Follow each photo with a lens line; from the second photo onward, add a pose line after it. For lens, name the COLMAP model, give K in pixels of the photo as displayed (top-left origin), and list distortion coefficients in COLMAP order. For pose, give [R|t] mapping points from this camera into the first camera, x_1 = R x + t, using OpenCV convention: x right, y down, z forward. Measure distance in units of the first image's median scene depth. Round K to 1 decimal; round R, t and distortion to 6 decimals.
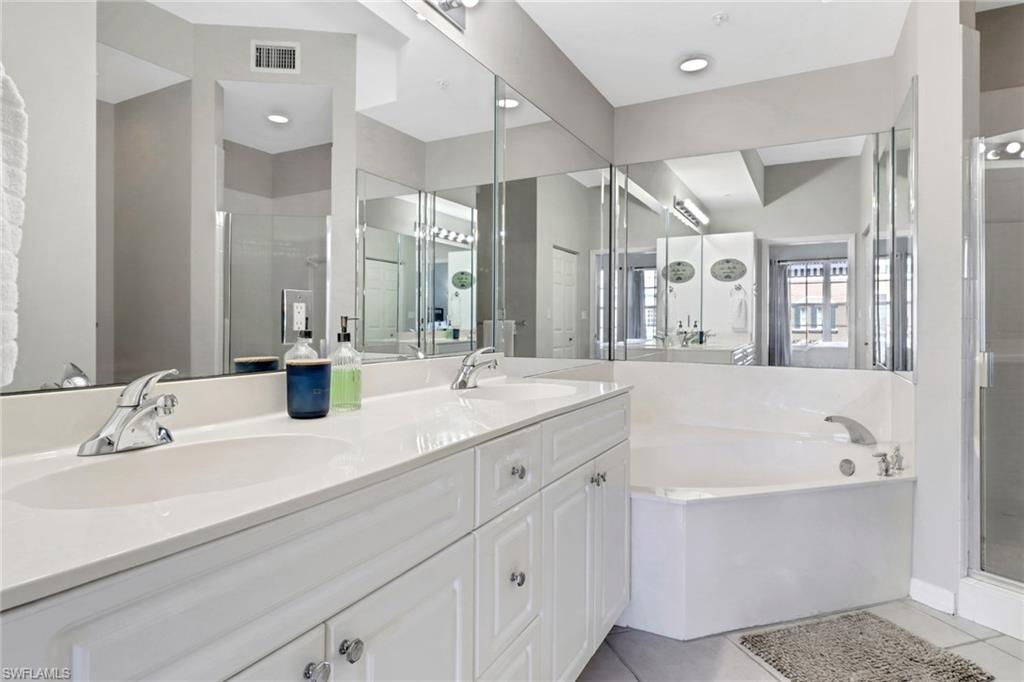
lens RADIAL K [[579.9, 0, 510.5], [0, 579.9, 333.6], [0, 0, 1]] dist [-0.005801, -0.000480]
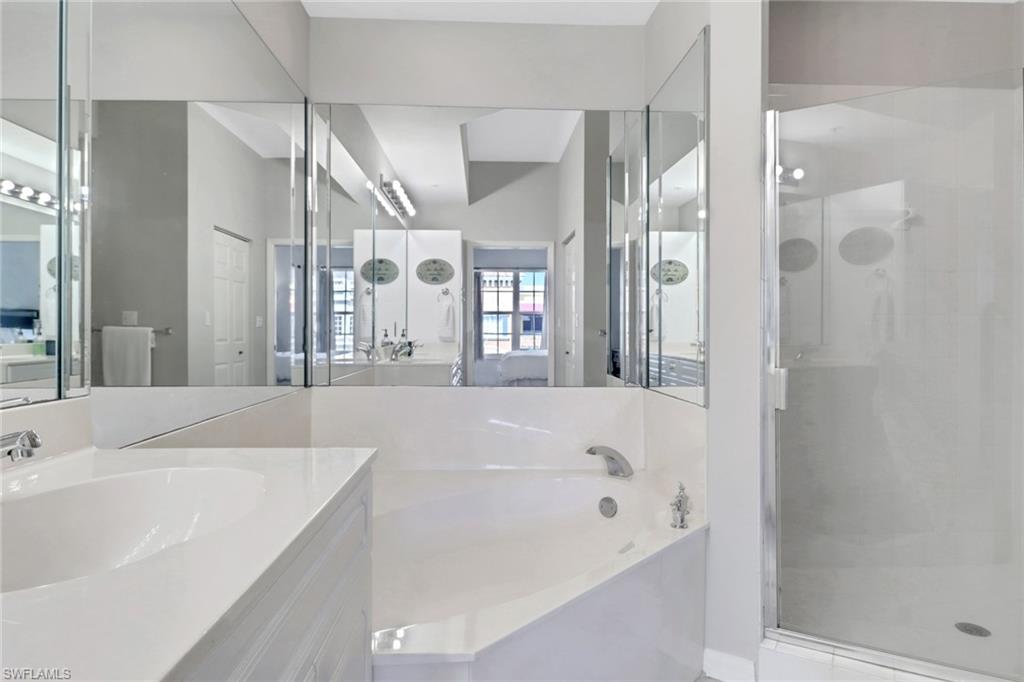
lens RADIAL K [[605.4, 0, 508.8], [0, 605.4, 337.0], [0, 0, 1]] dist [0.012761, -0.004841]
pose [[0.867327, -0.003406, 0.497727, 0.013612], [0.007630, 0.999950, -0.006453, -0.003501], [-0.497680, 0.009394, 0.867310, 0.149240]]
